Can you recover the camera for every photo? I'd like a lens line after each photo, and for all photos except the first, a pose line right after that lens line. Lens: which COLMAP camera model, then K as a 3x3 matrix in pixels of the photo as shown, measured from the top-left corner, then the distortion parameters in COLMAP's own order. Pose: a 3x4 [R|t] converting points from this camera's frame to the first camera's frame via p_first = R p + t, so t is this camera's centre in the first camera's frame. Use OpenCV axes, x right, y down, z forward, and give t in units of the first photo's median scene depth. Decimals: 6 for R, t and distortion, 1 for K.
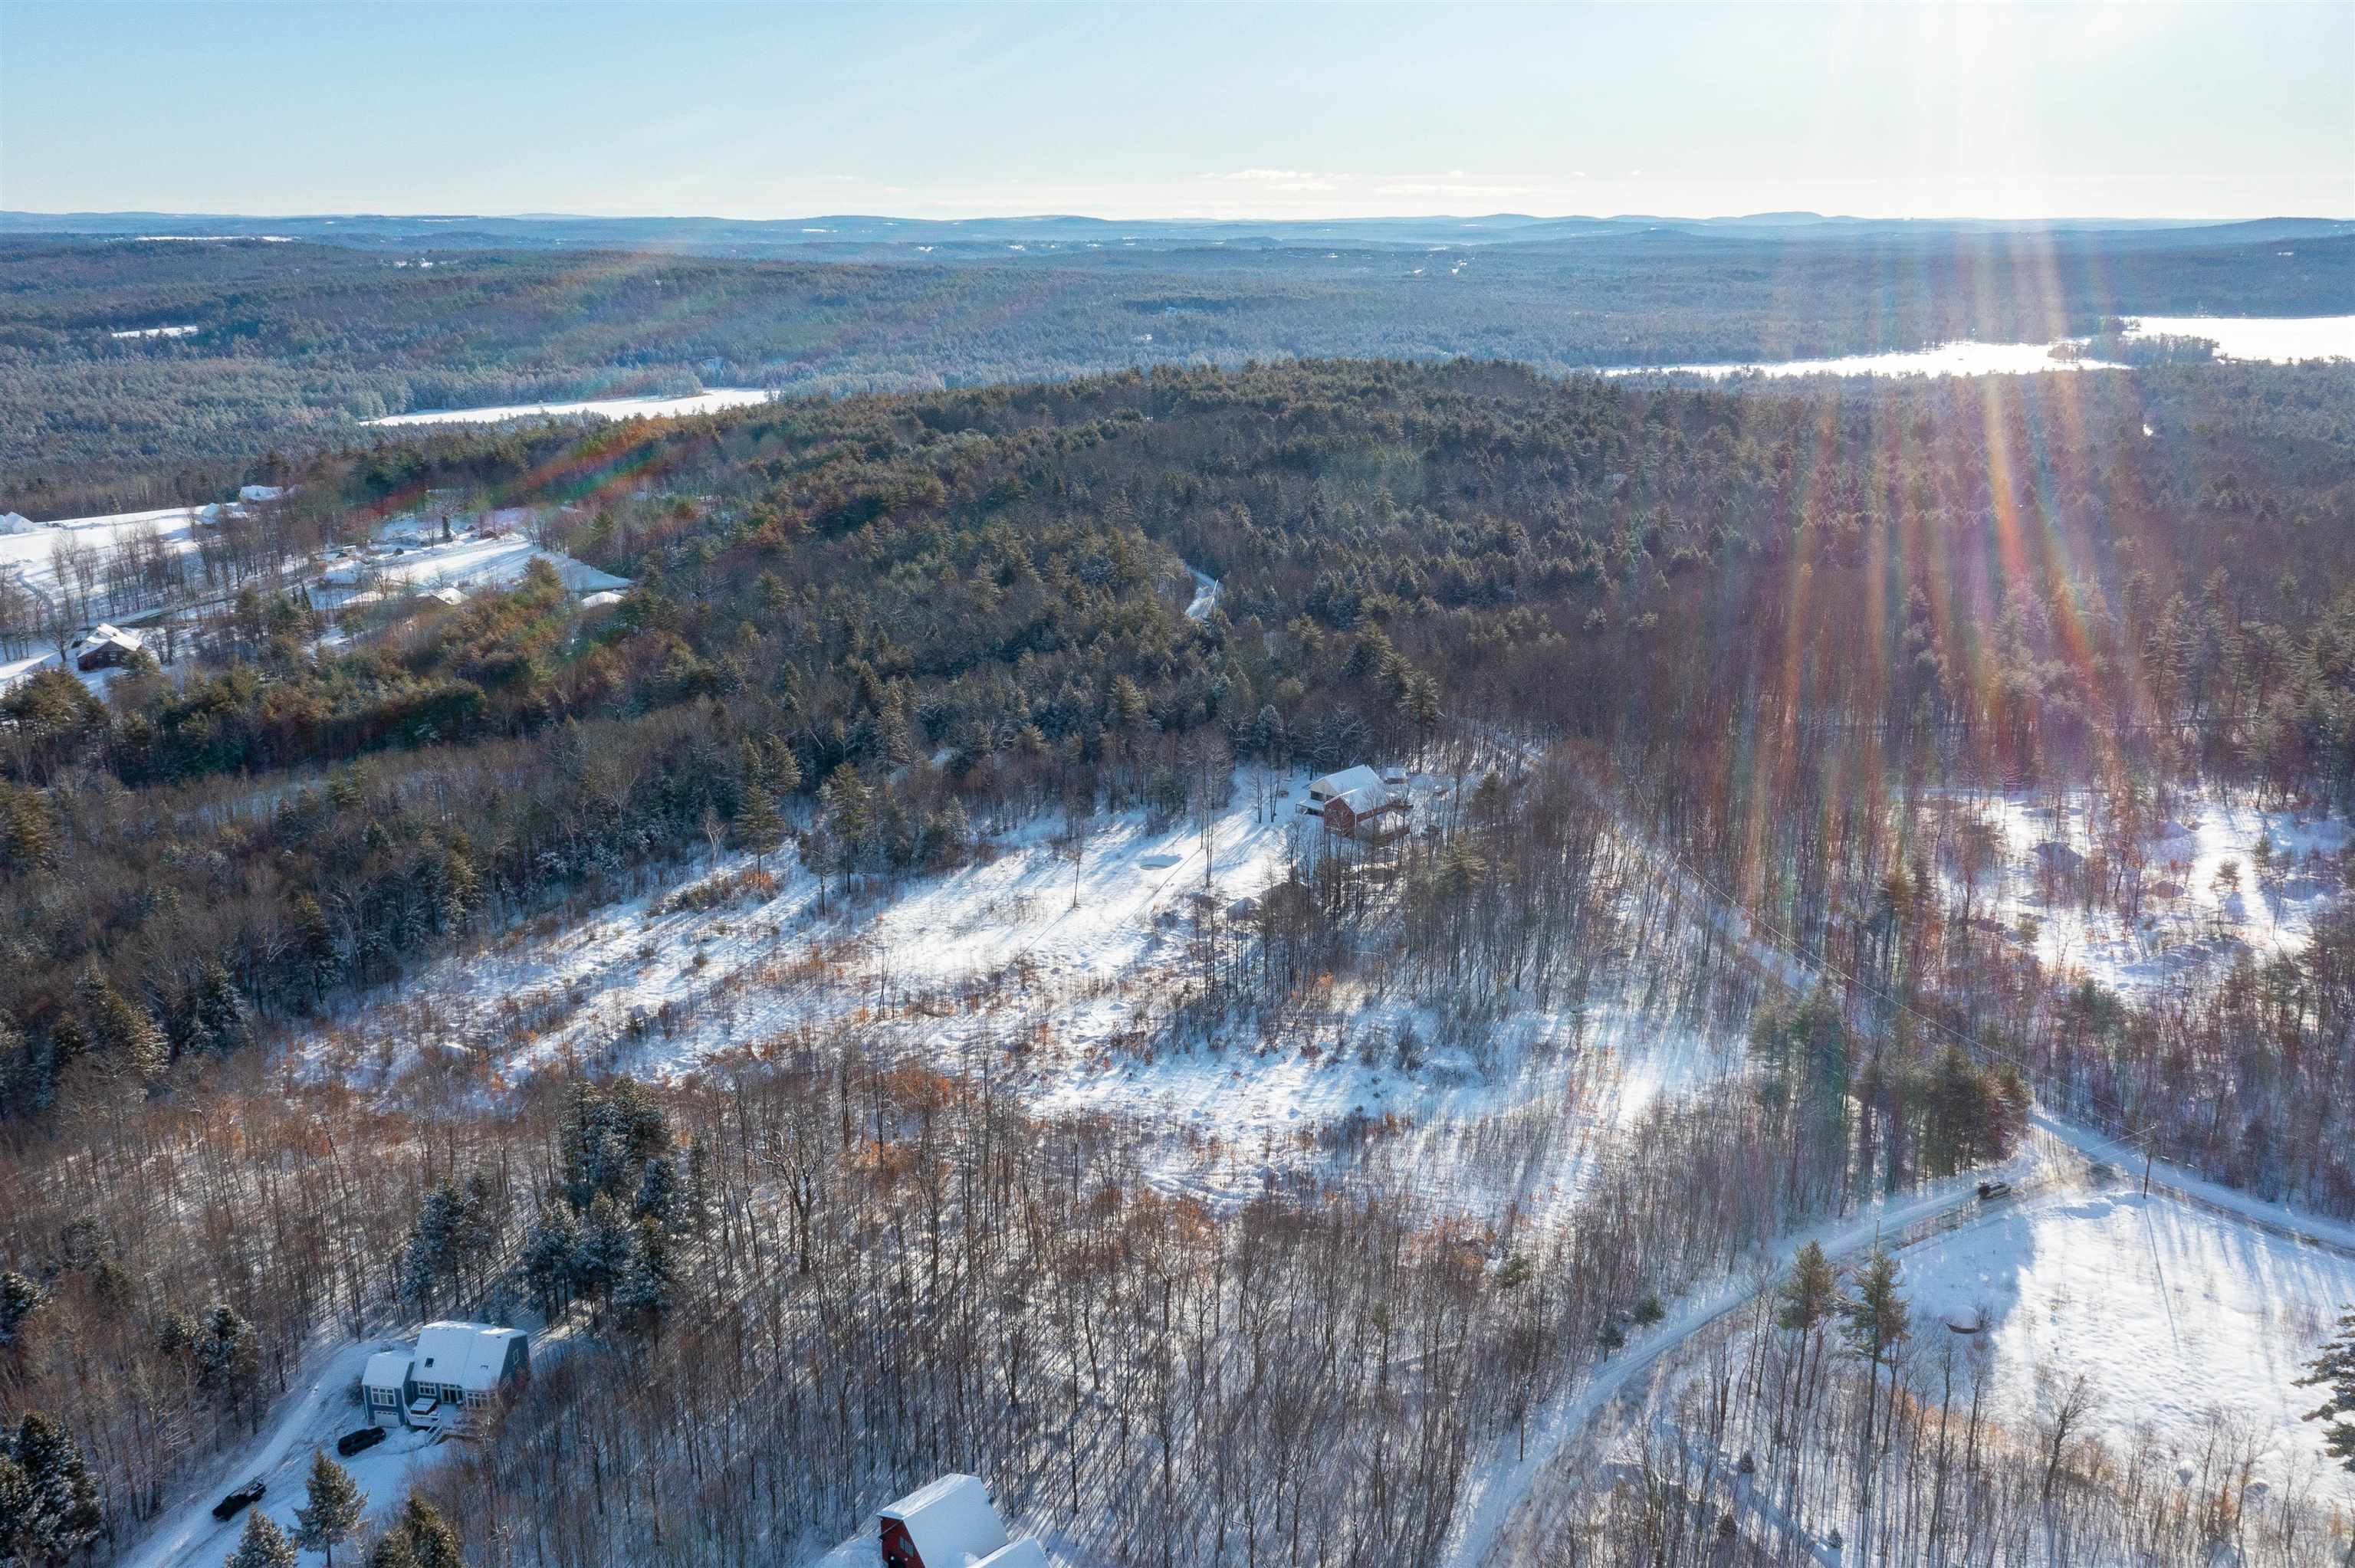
lens RADIAL K [[1915.5, 0, 1163.8], [0, 1915.5, 788.1], [0, 0, 1]] dist [0.011280, 0.017994]
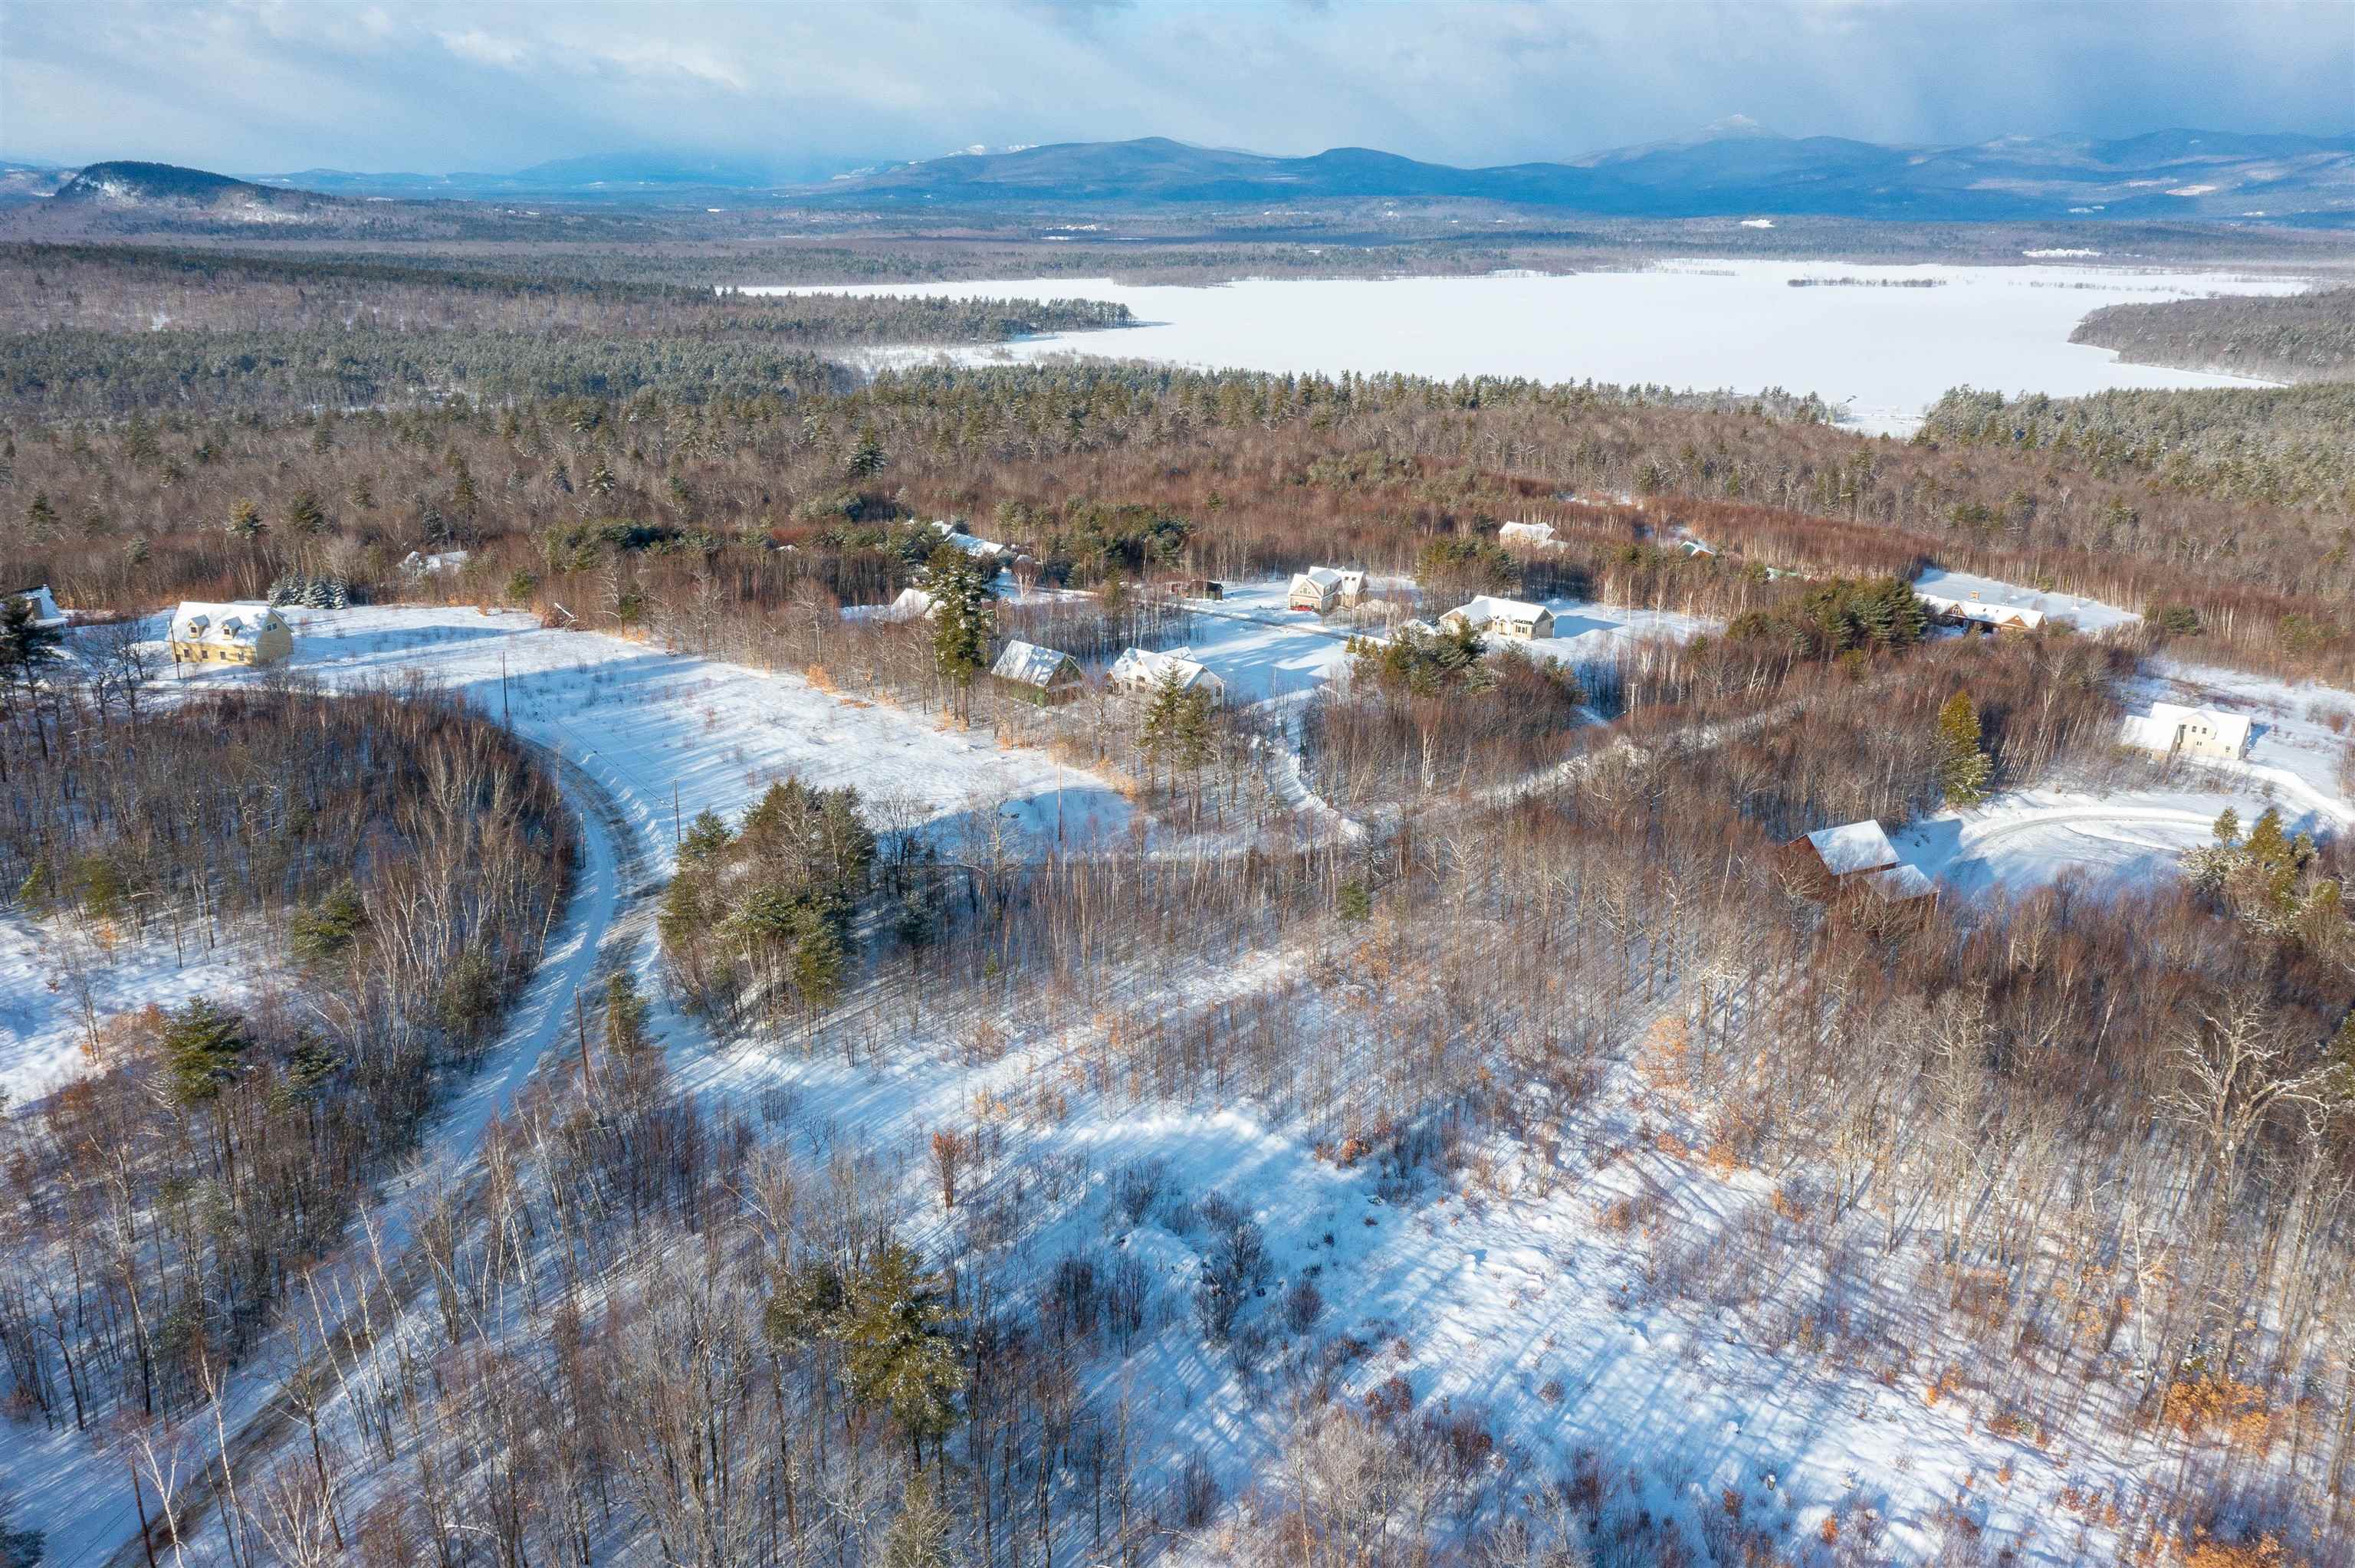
lens RADIAL K [[1876.1, 0, 1170.3], [0, 1876.1, 783.8], [0, 0, 1]] dist [-0.009388, 0.060283]
pose [[-0.964789, -0.088399, 0.247726, 0.002657], [0.067423, 0.827247, 0.557779, -0.025191], [-0.254237, 0.554841, -0.792158, 0.125945]]
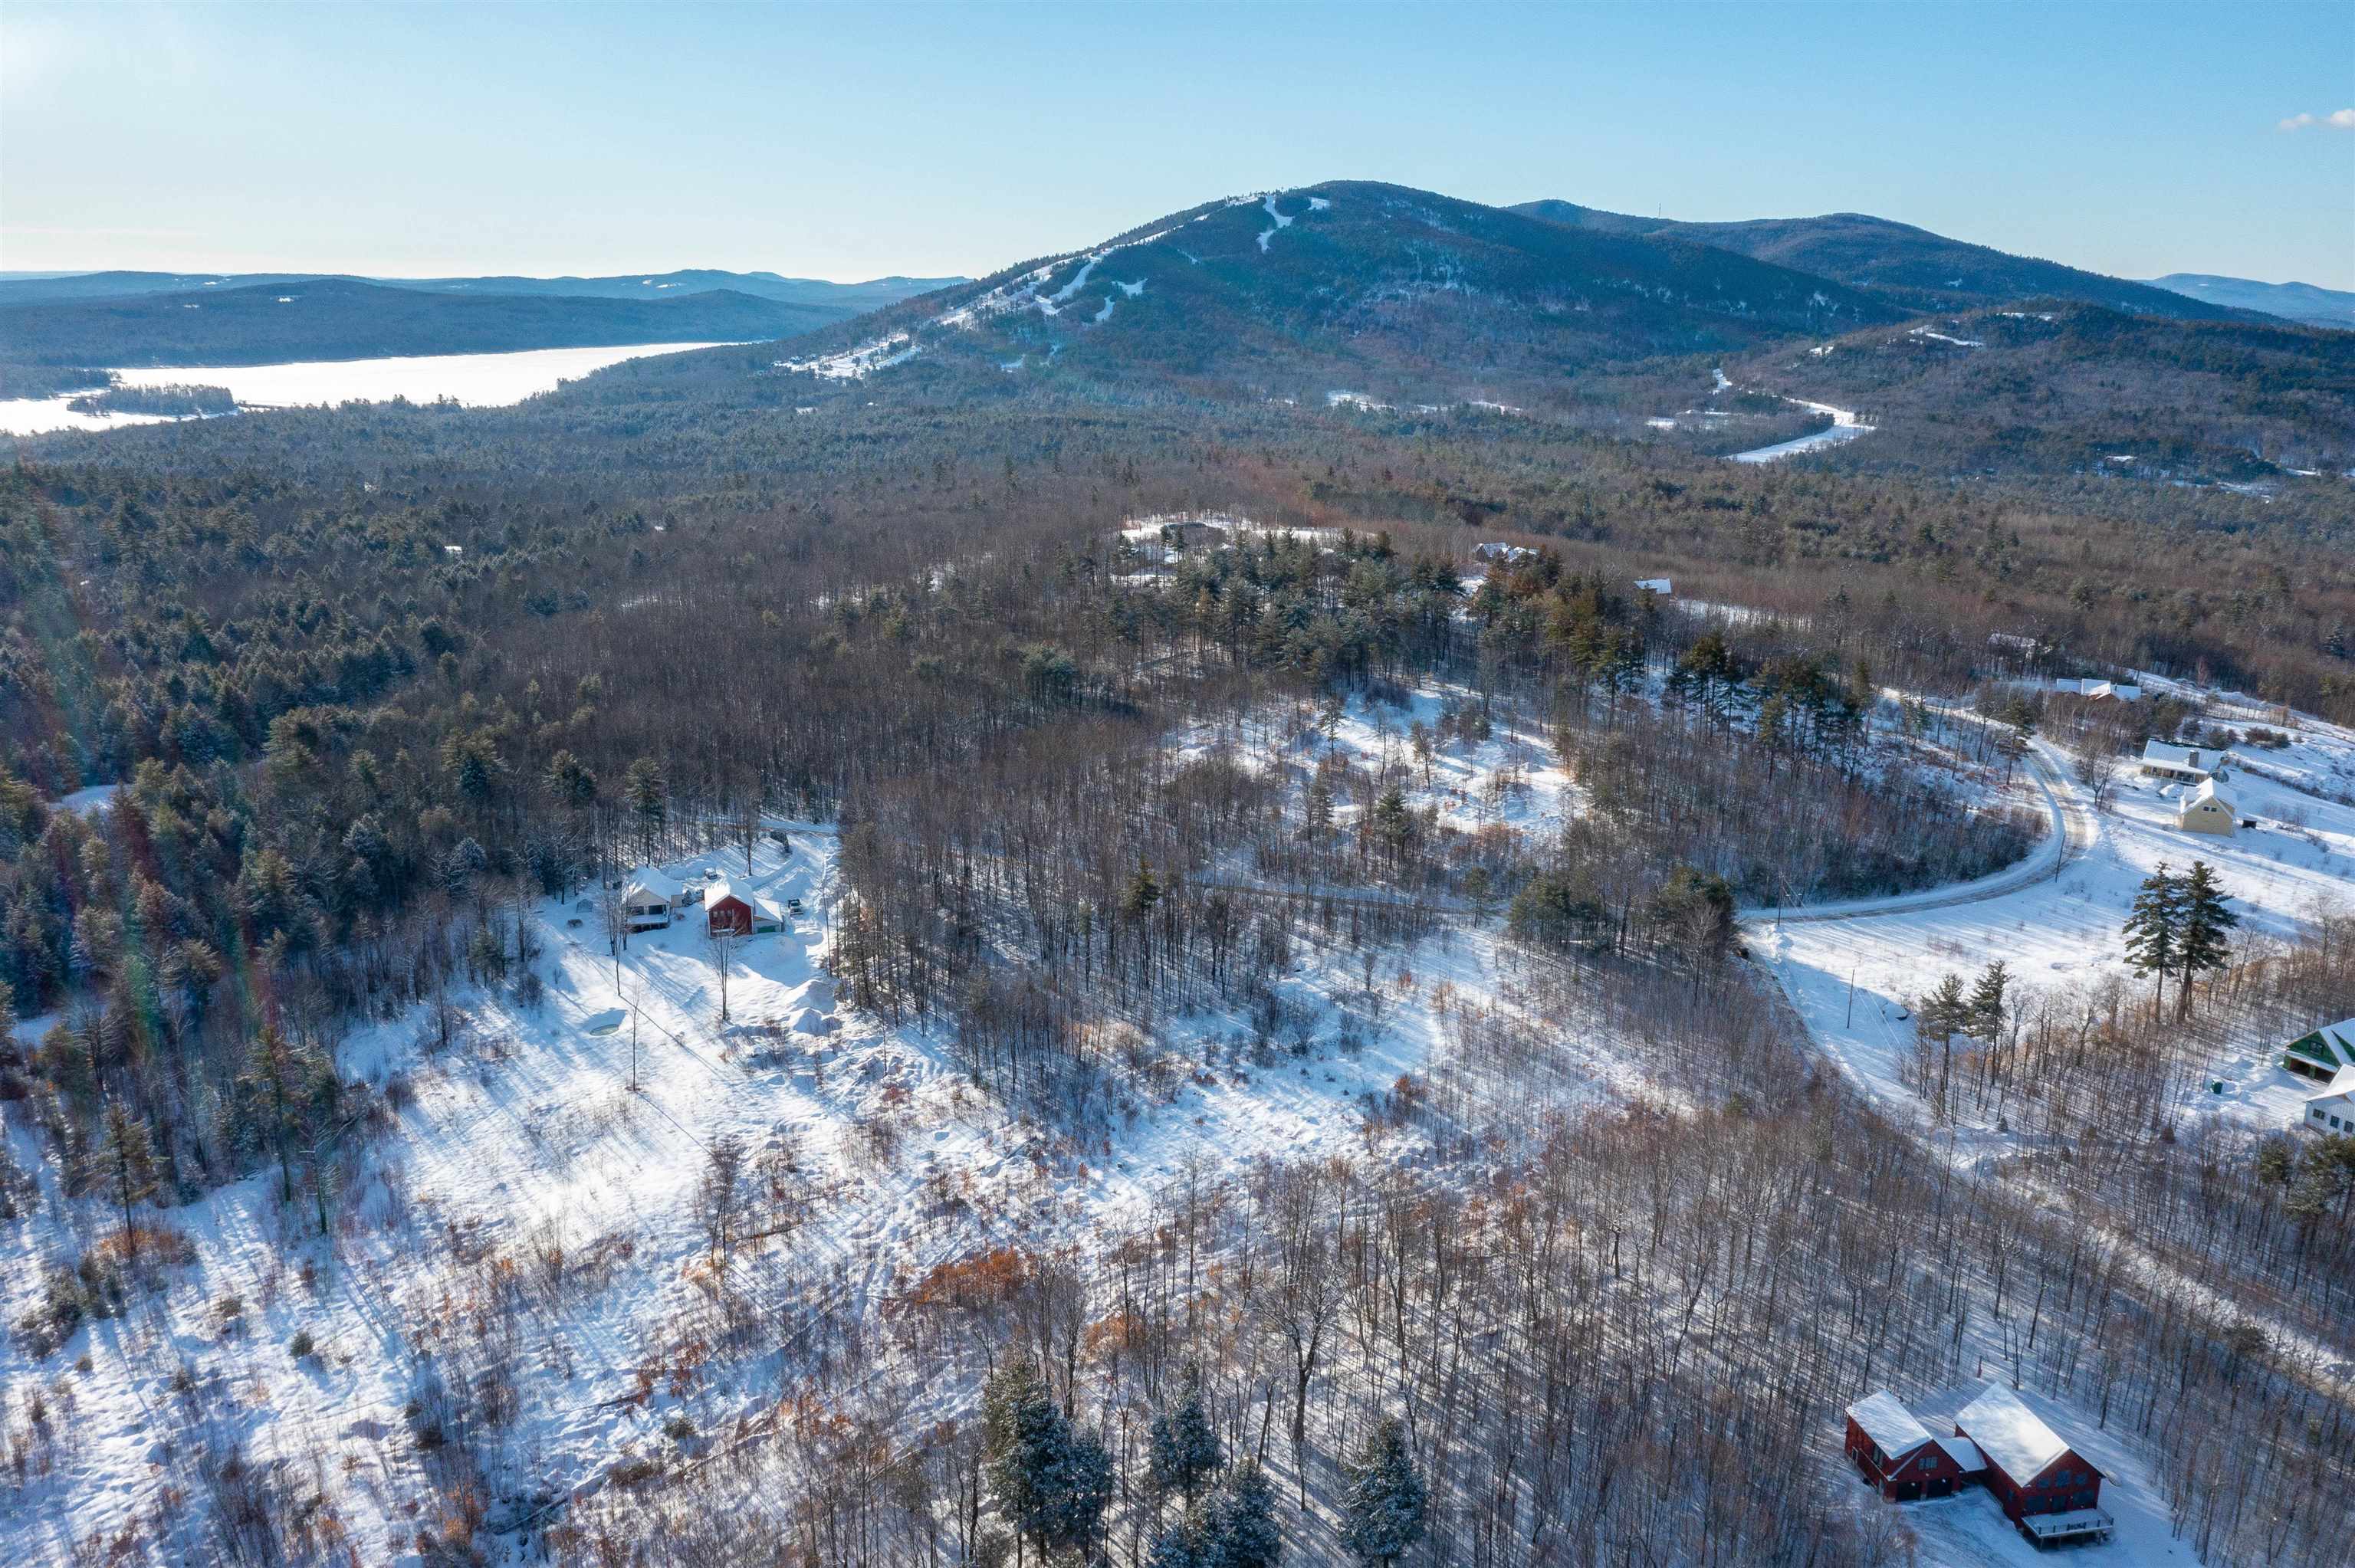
lens RADIAL K [[1876.1, 0, 1170.3], [0, 1876.1, 783.8], [0, 0, 1]] dist [-0.009388, 0.060283]
pose [[0.528746, -0.217642, 0.820402, -0.070133], [0.235156, 0.966293, 0.104788, -0.012263], [-0.815555, 0.137516, 0.562103, 0.041026]]
